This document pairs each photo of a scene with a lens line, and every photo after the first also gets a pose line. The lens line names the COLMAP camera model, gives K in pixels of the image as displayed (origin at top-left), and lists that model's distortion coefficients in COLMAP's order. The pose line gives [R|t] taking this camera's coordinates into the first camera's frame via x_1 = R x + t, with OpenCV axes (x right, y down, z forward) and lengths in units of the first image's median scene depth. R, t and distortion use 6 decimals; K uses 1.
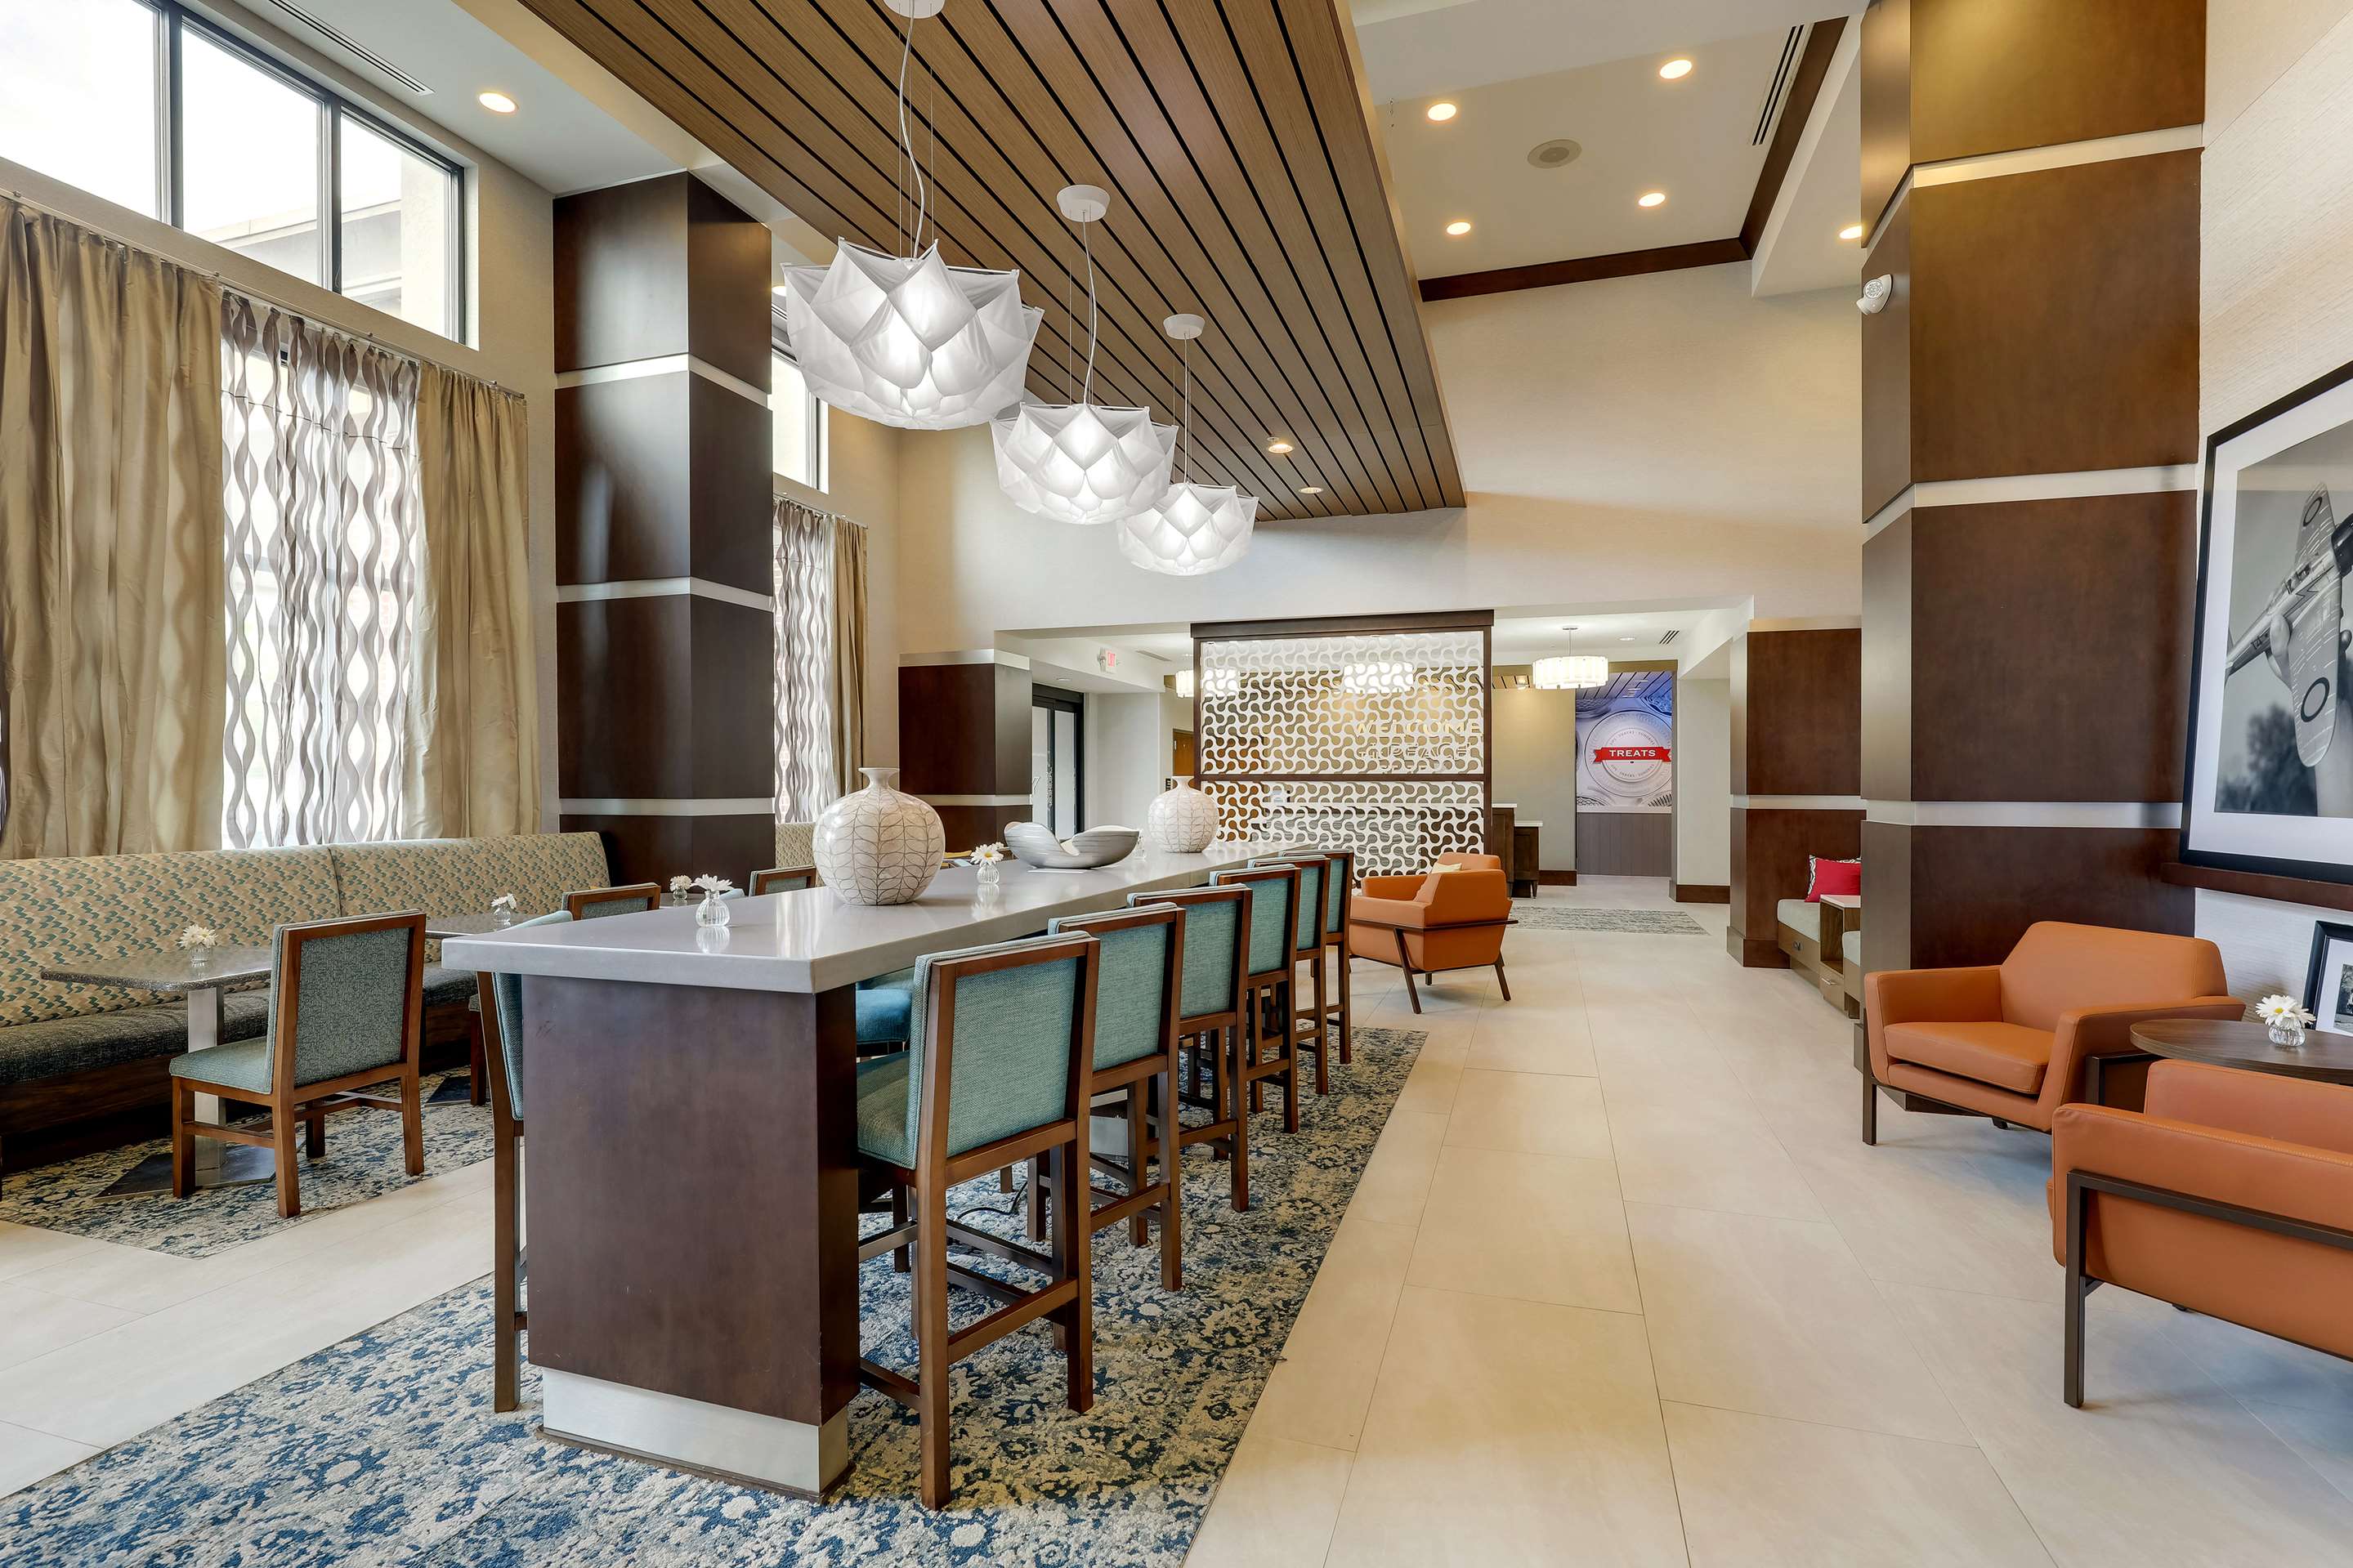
lens RADIAL K [[1066.0, 0, 1213.2], [0, 1066.0, 788.8], [0, 0, 1]] dist [0.001463, 0.000269]
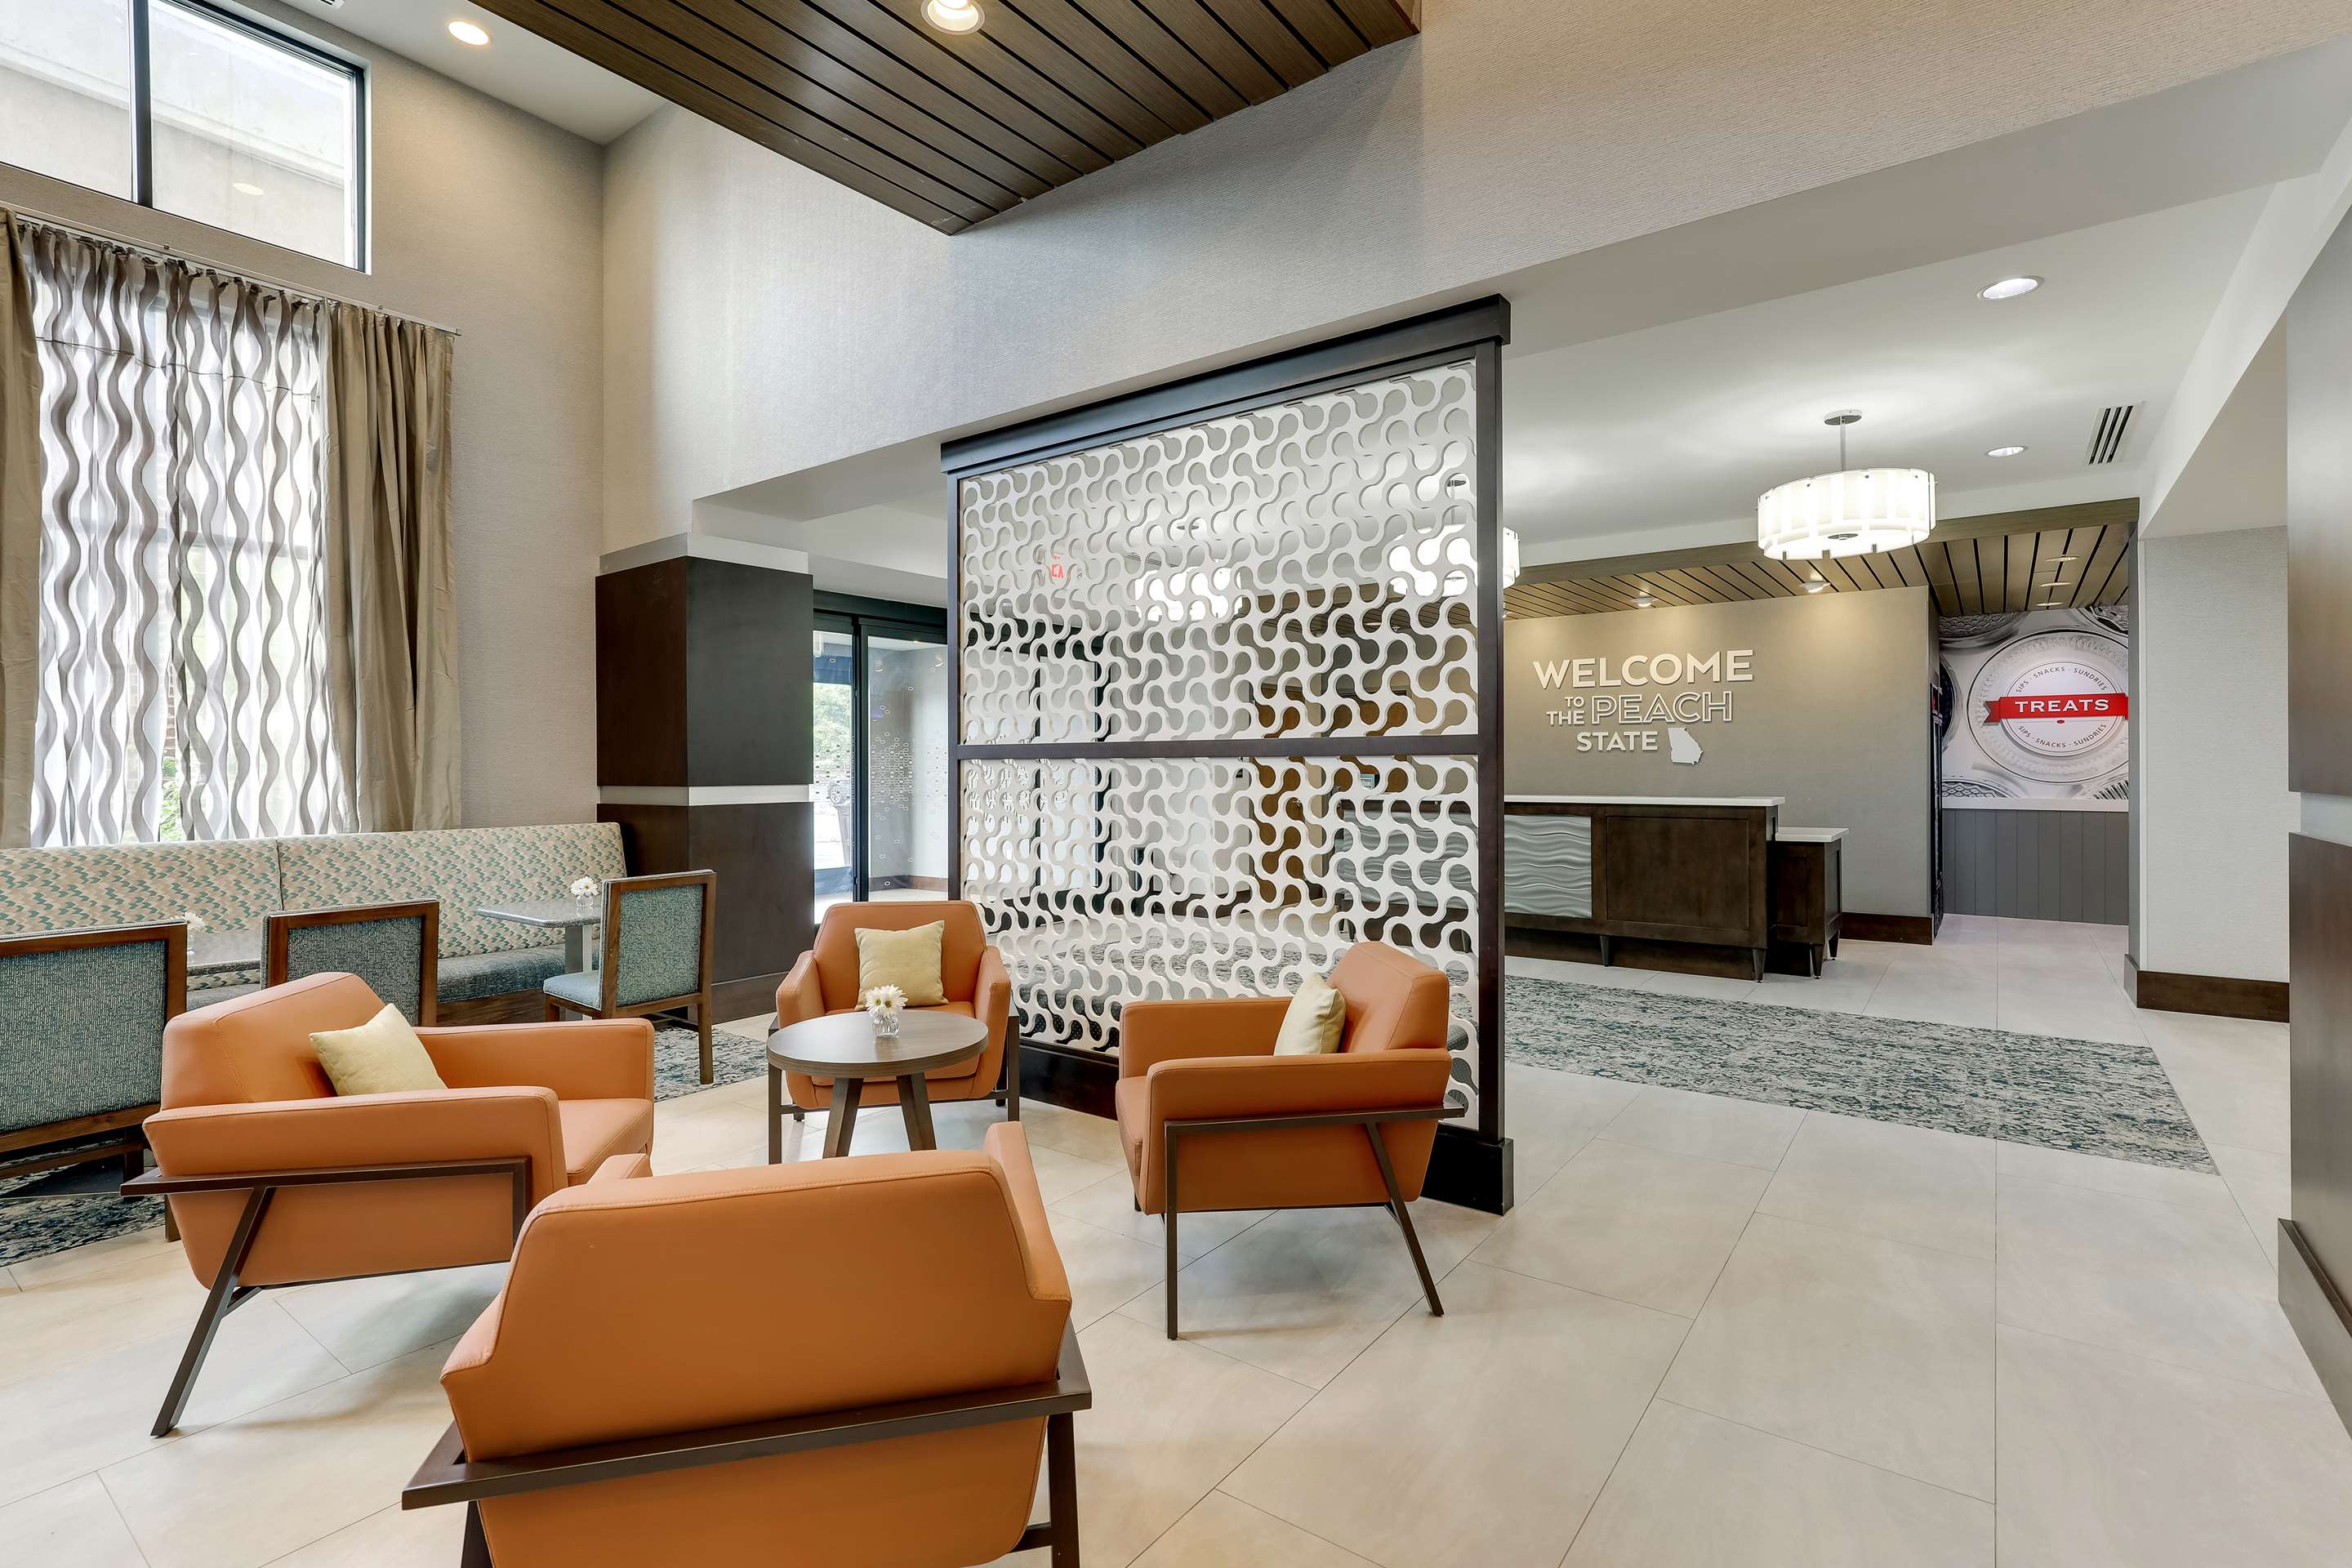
lens RADIAL K [[1059.0, 0, 1144.0], [0, 1059.0, 769.1], [0, 0, 1]] dist [-0.051010, 0.012707]
pose [[0.927353, -0.003858, -0.374167, 0.189185], [0.004072, 0.999992, -0.000218, -0.001586], [0.374165, -0.001321, 0.927361, 0.406632]]
